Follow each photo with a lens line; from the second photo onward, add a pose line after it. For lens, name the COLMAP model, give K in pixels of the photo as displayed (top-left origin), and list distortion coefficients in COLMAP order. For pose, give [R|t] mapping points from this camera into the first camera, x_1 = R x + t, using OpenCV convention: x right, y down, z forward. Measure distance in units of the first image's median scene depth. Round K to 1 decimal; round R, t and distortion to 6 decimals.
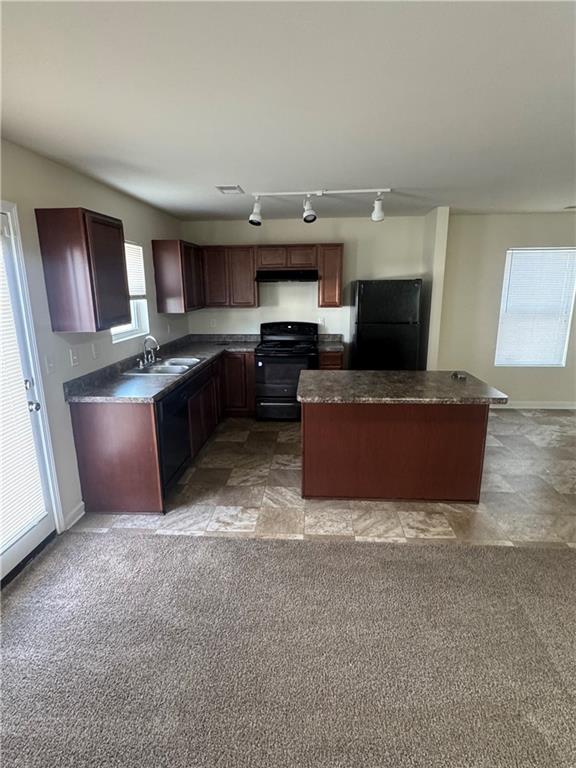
lens RADIAL K [[415.3, 0, 287.0], [0, 415.3, 383.7], [0, 0, 1]] dist [-0.001821, -0.000342]
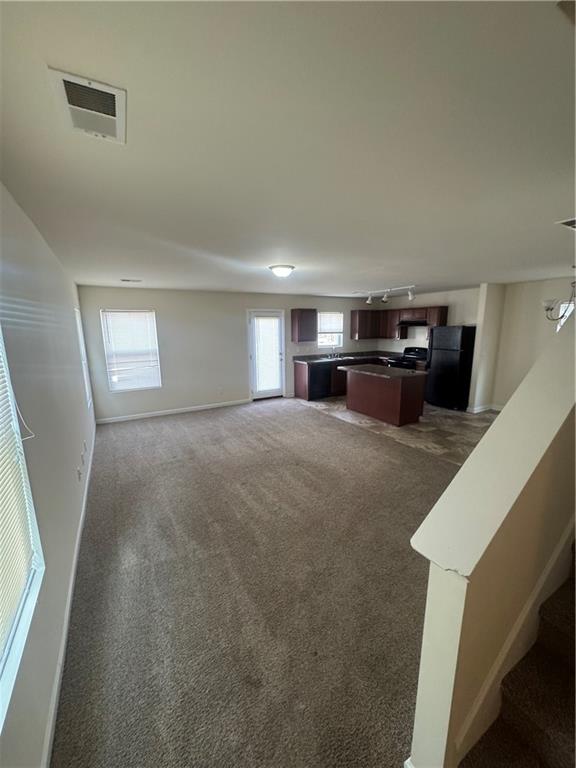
lens RADIAL K [[308.6, 0, 288.4], [0, 308.6, 385.3], [0, 0, 1]] dist [-0.009760, -0.000625]
pose [[0.557332, 0.156243, -0.815456, 1.271921], [-0.187554, 0.980440, 0.059669, 0.072161], [0.808829, 0.119686, 0.575735, -0.404047]]
